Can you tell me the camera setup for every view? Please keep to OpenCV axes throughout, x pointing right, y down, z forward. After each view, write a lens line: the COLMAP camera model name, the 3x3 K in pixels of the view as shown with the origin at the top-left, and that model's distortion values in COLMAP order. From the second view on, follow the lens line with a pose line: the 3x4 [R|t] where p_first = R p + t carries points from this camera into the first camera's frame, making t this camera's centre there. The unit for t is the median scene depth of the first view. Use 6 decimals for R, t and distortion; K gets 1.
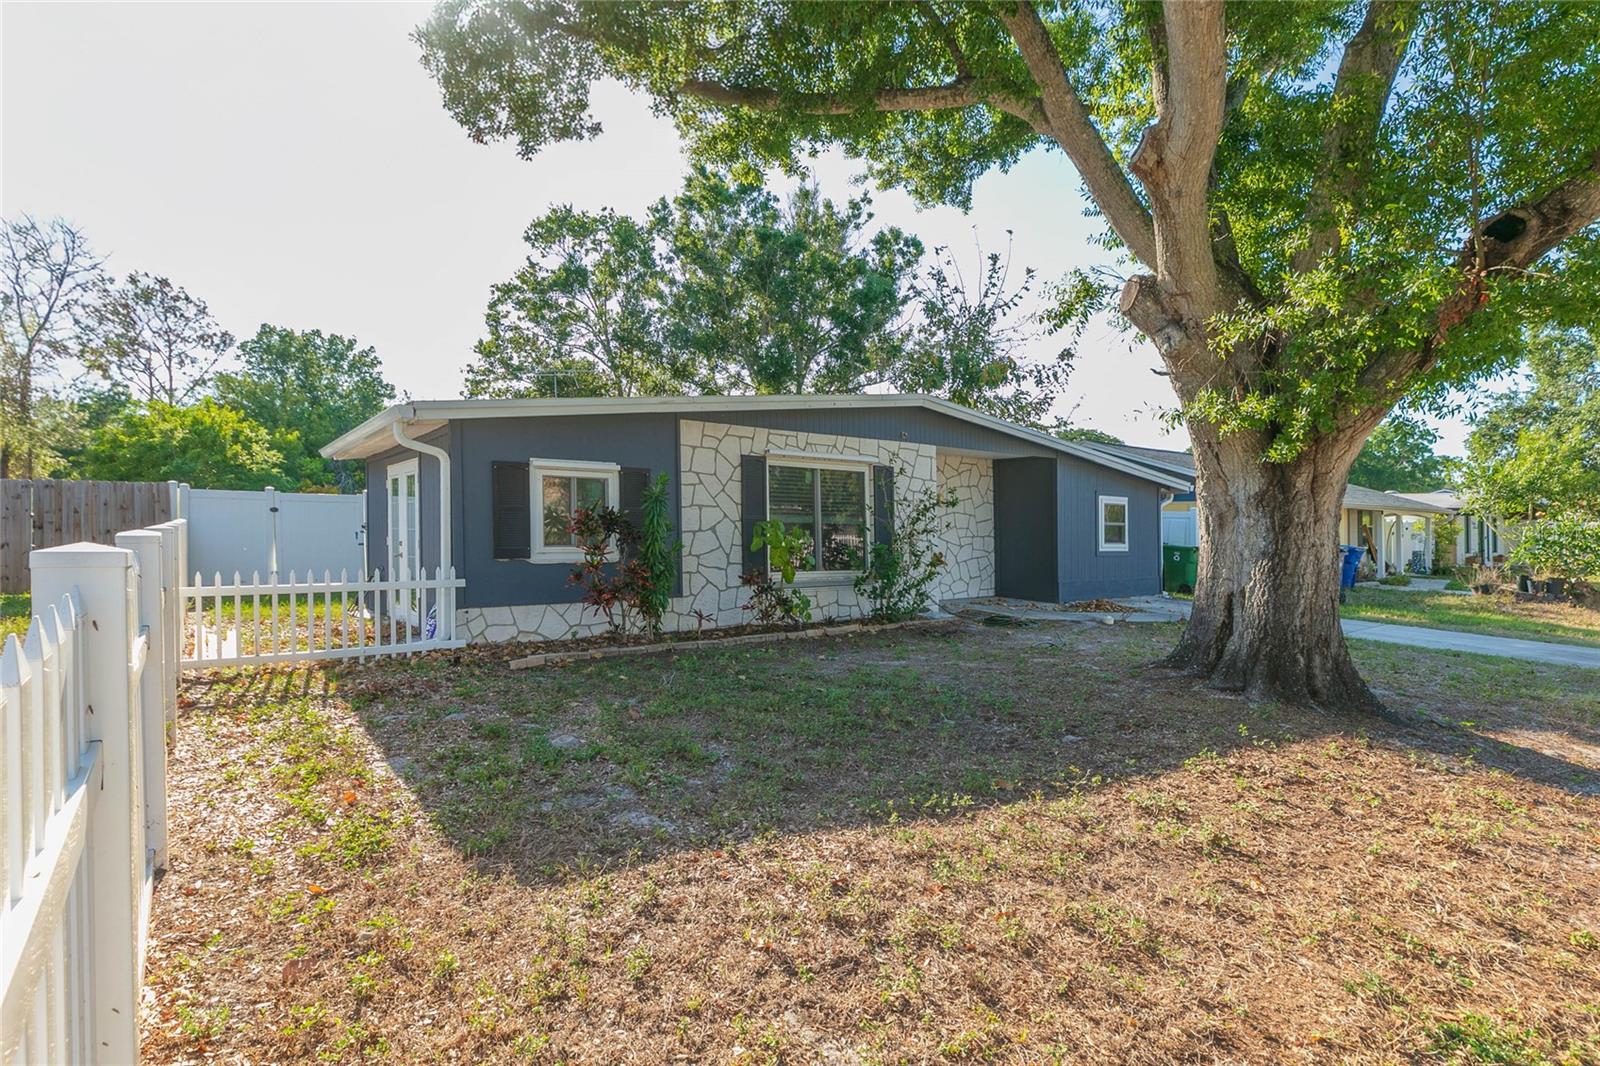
lens RADIAL K [[795.4, 0, 774.2], [0, 795.4, 551.5], [0, 0, 1]] dist [0.000708, 0.000151]
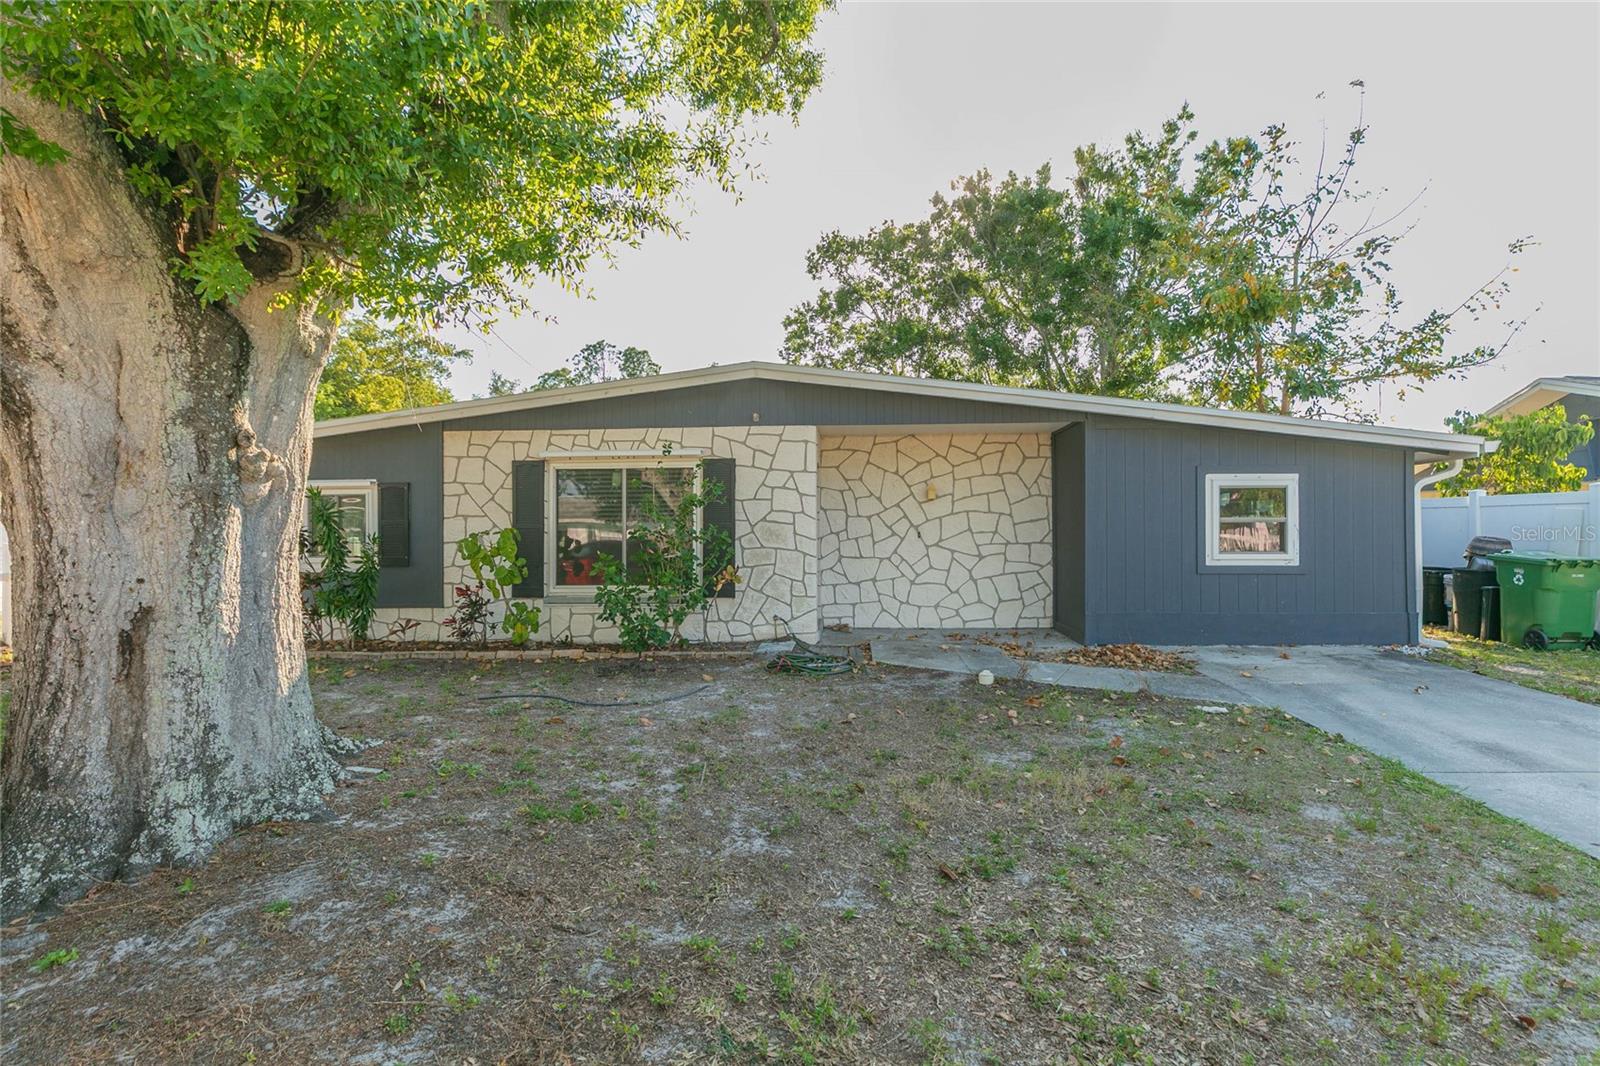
lens RADIAL K [[726.8, 0, 815.5], [0, 726.8, 547.7], [0, 0, 1]] dist [0.001279, 0.000480]
pose [[0.767652, -0.000423, -0.640866, 0.730556], [-0.004477, 0.999972, -0.006023, -0.013304], [0.640851, 0.007493, 0.767629, 0.522190]]
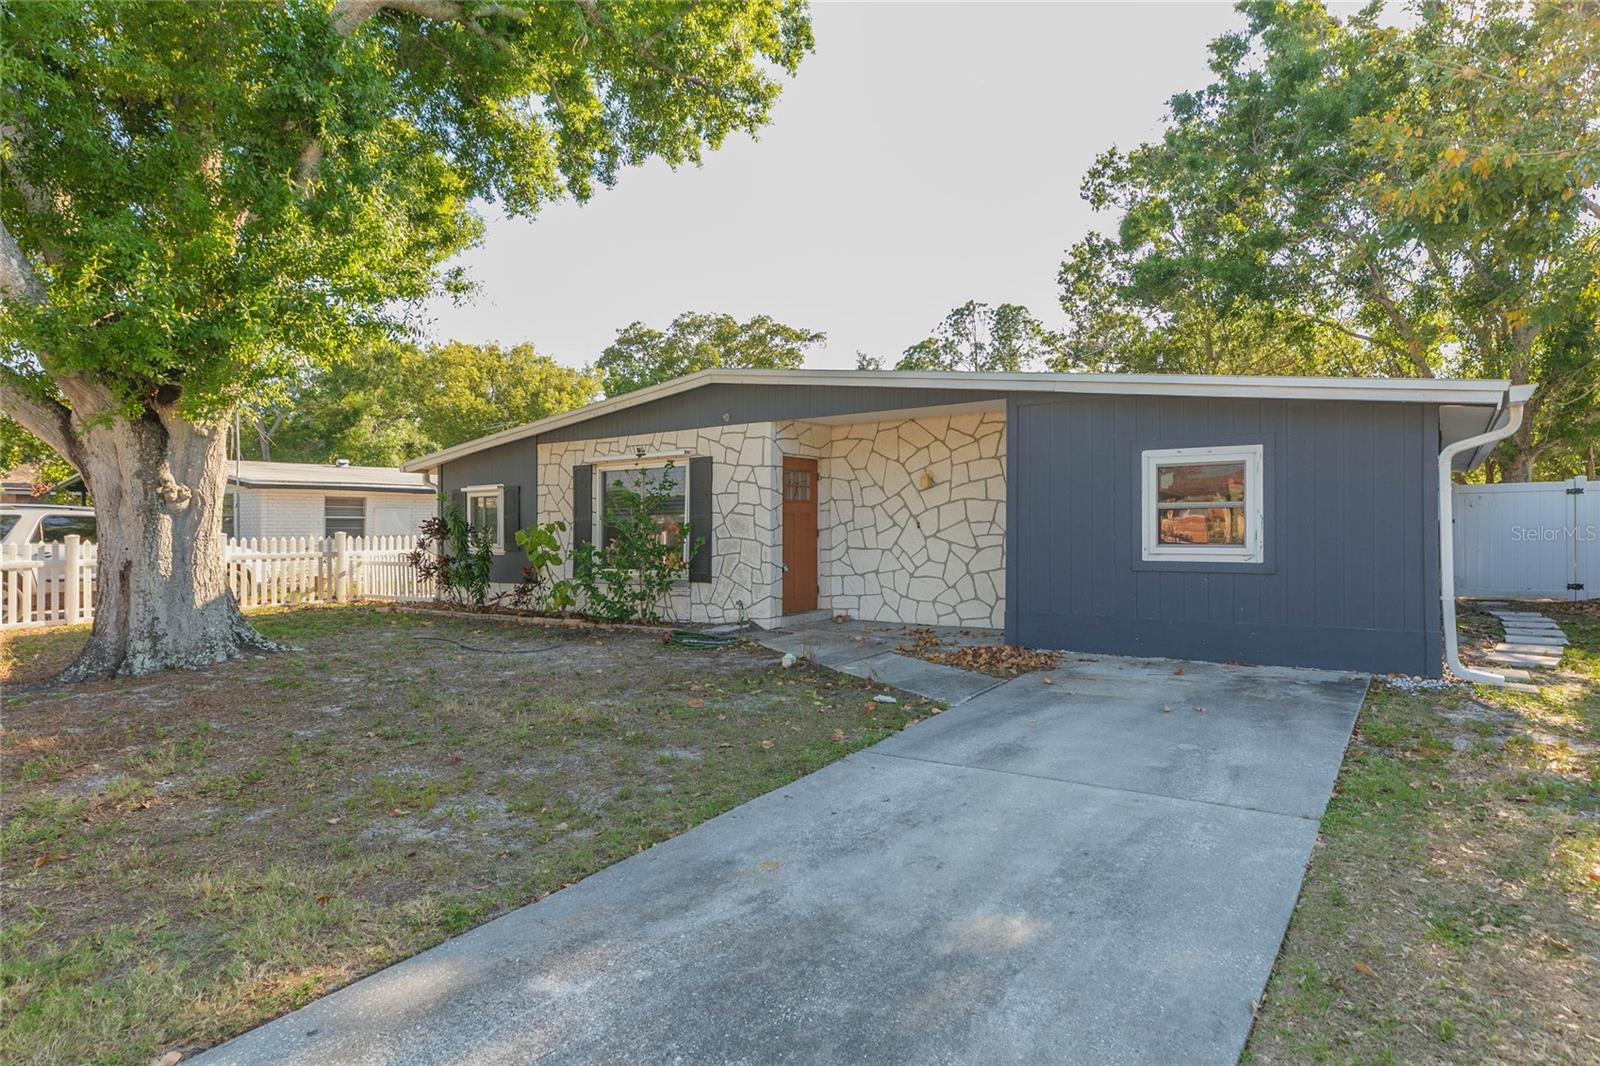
lens RADIAL K [[891.4, 0, 804.3], [0, 891.4, 548.8], [0, 0, 1]] dist [0.002028, 0.000381]
pose [[0.307745, 0.011731, -0.951397, 1.202350], [-0.012354, 0.999889, 0.008333, -0.014556], [0.951389, 0.009189, 0.307856, 0.848695]]
